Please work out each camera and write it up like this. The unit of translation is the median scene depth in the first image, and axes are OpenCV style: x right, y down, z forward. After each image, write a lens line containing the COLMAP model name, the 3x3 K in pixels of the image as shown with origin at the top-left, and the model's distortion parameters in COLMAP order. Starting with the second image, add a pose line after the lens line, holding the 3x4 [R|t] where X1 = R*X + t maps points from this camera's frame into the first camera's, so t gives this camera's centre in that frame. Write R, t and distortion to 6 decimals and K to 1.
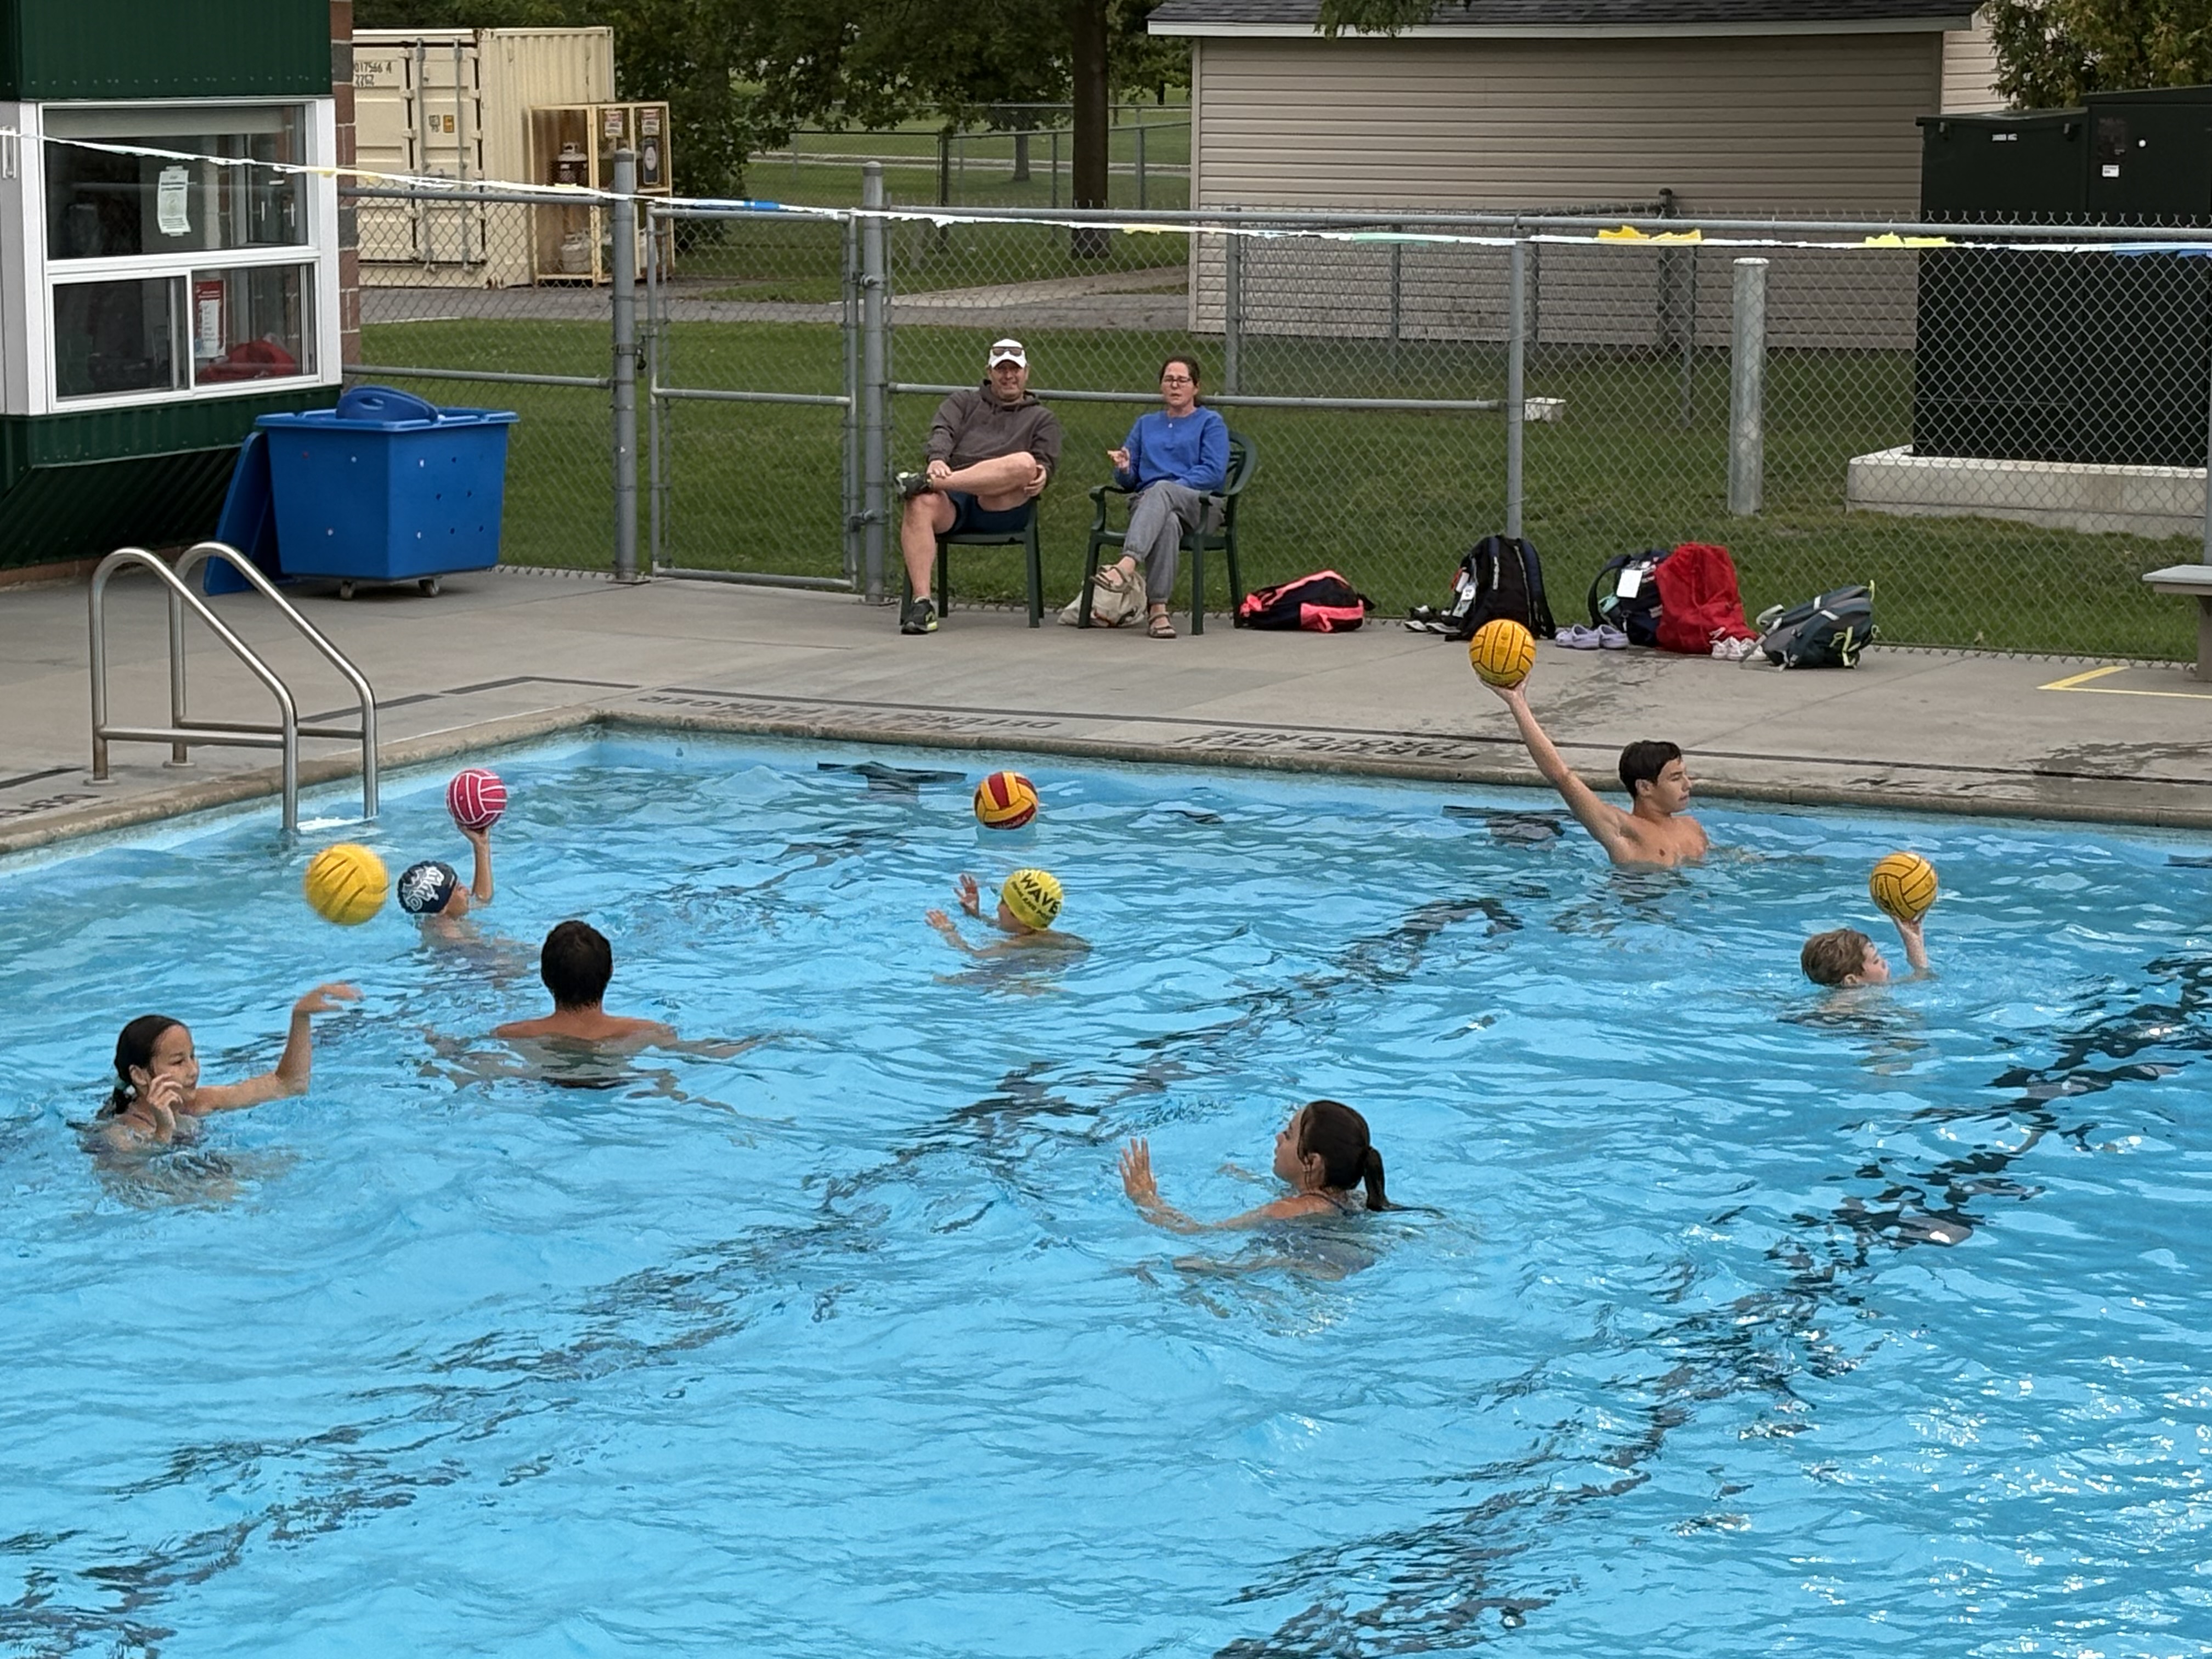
lens RADIAL K [[5499.3, 0, 1106.0], [0, 5499.3, 829.5], [0, 0, 1]] dist [-0.012195, -0.406976]
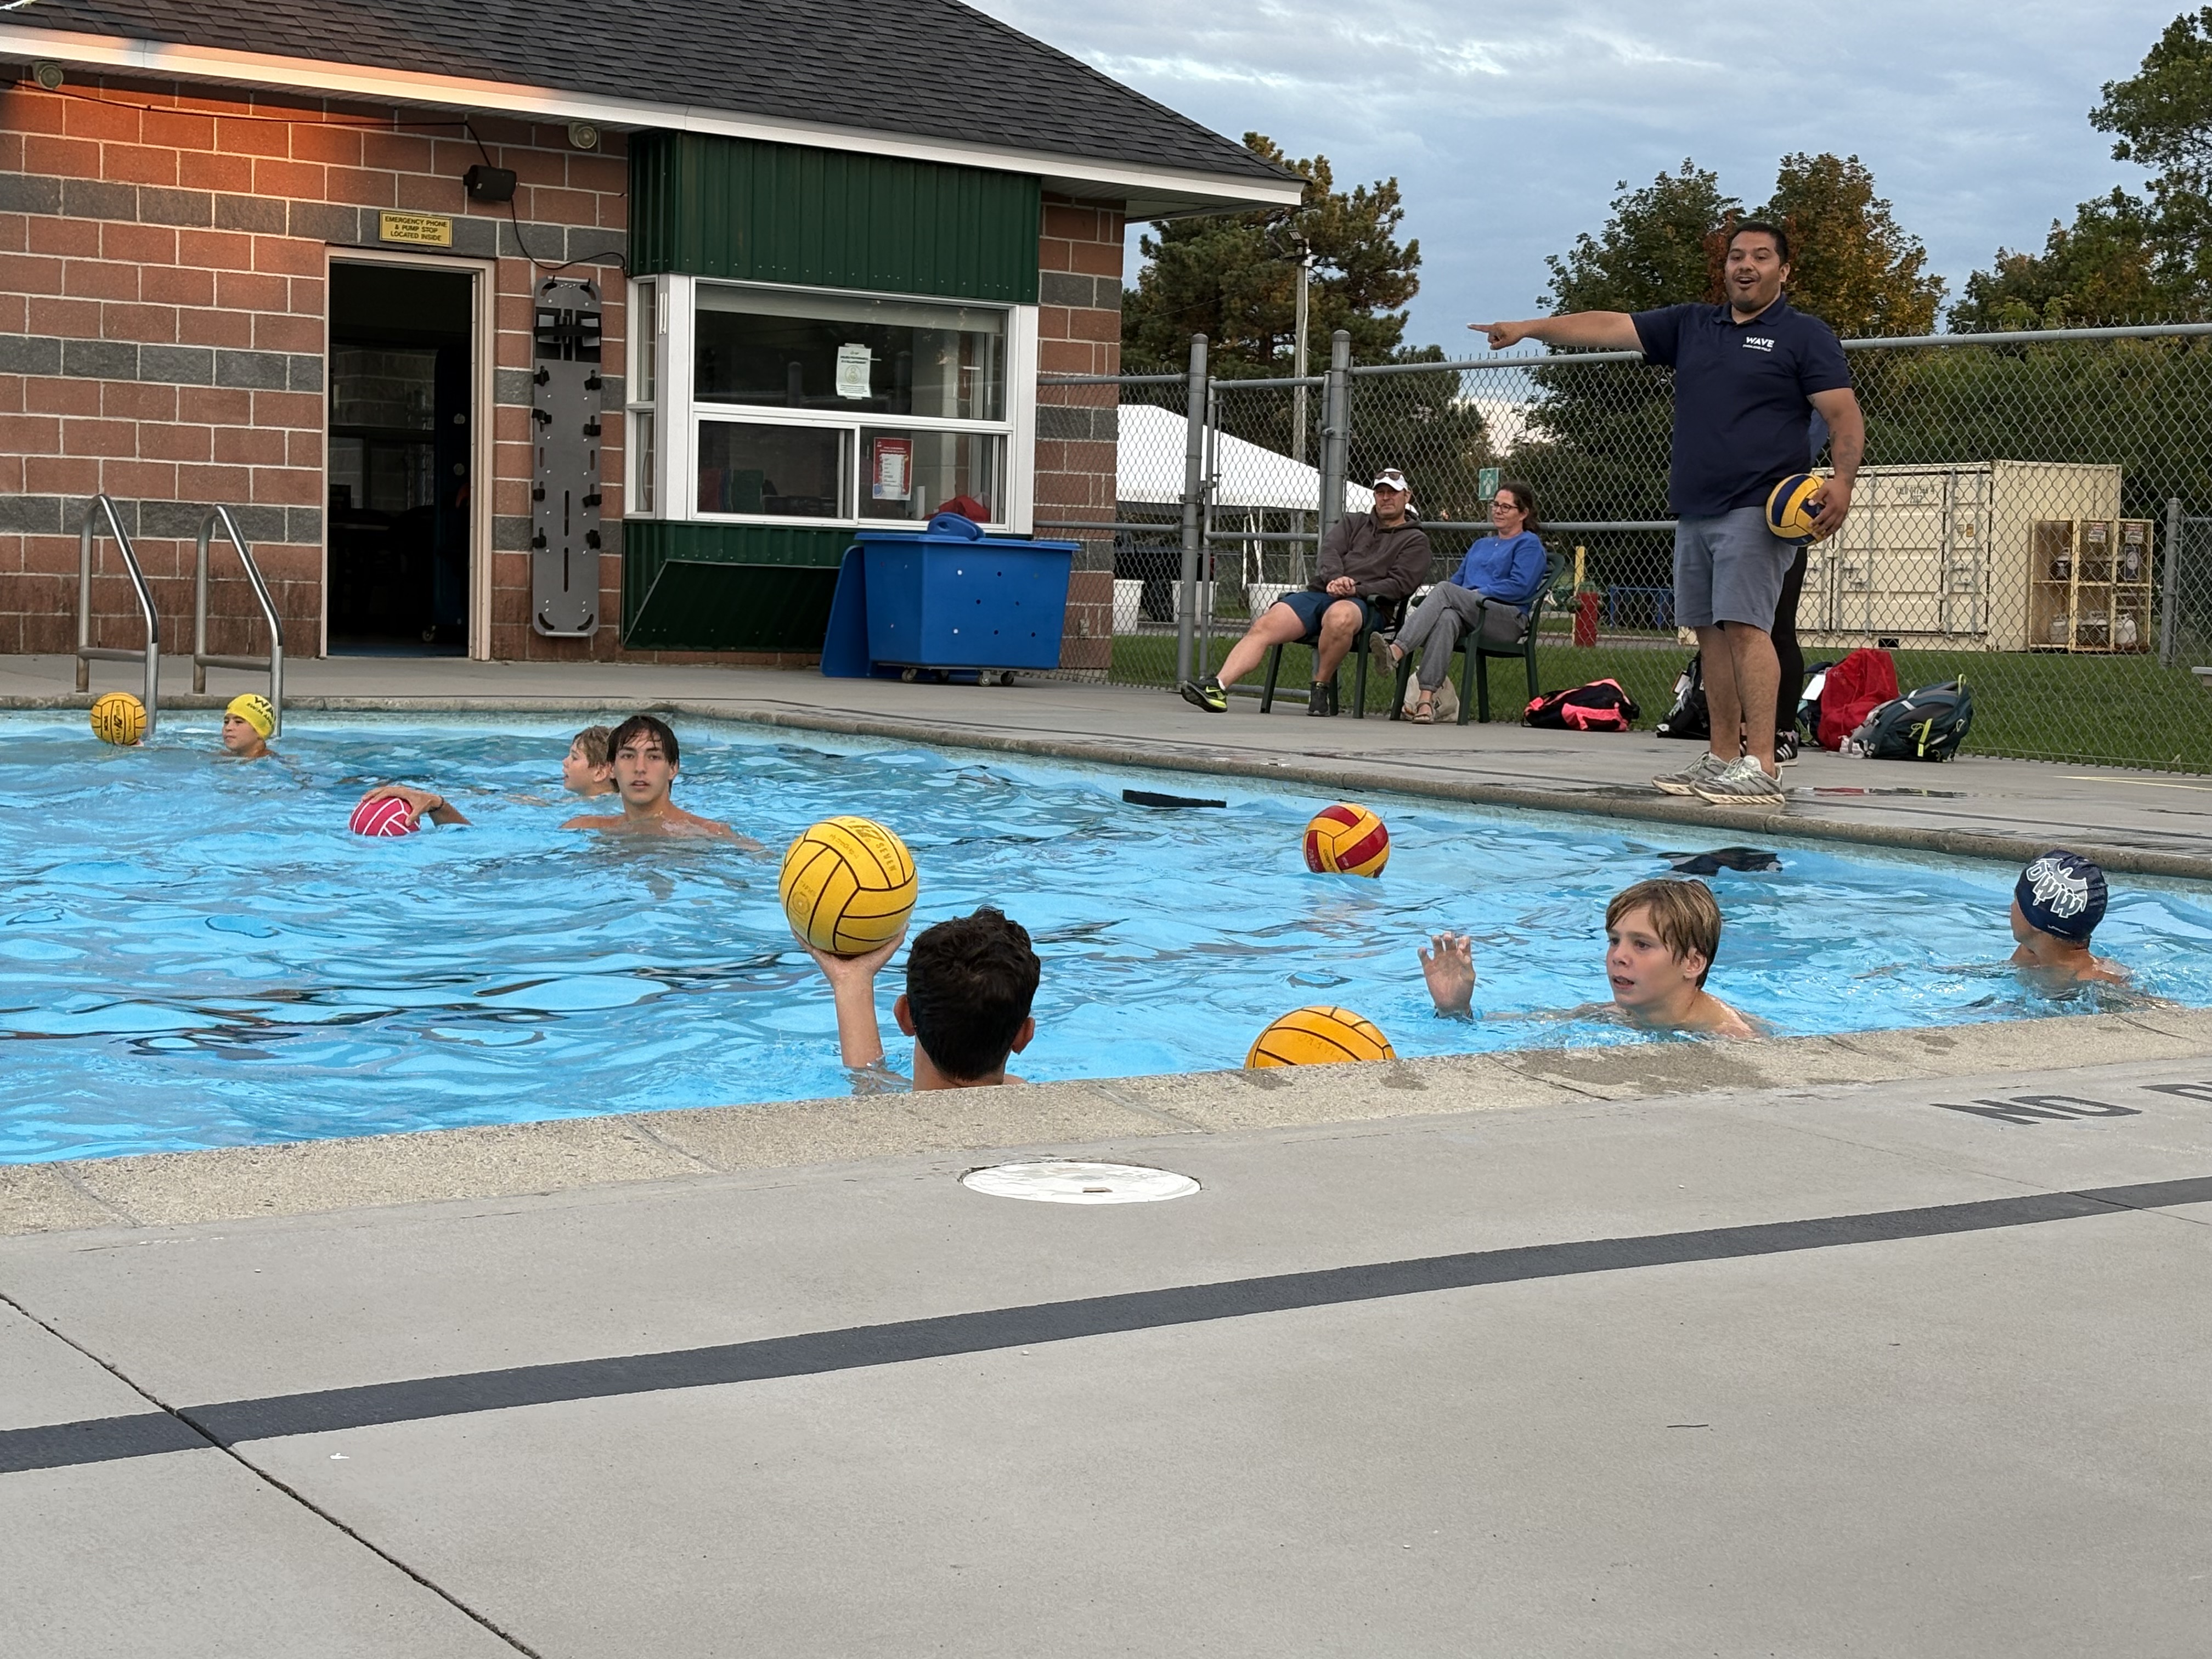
lens RADIAL K [[3584.2, 0, 1106.0], [0, 3584.2, 829.5], [0, 0, 1]] dist [-0.056615, 1.267994]
pose [[0.872754, 0.058406, -0.484654, 0.287741], [-0.097169, 0.993735, -0.055223, 0.030588], [0.478392, 0.095289, 0.872961, 0.315751]]
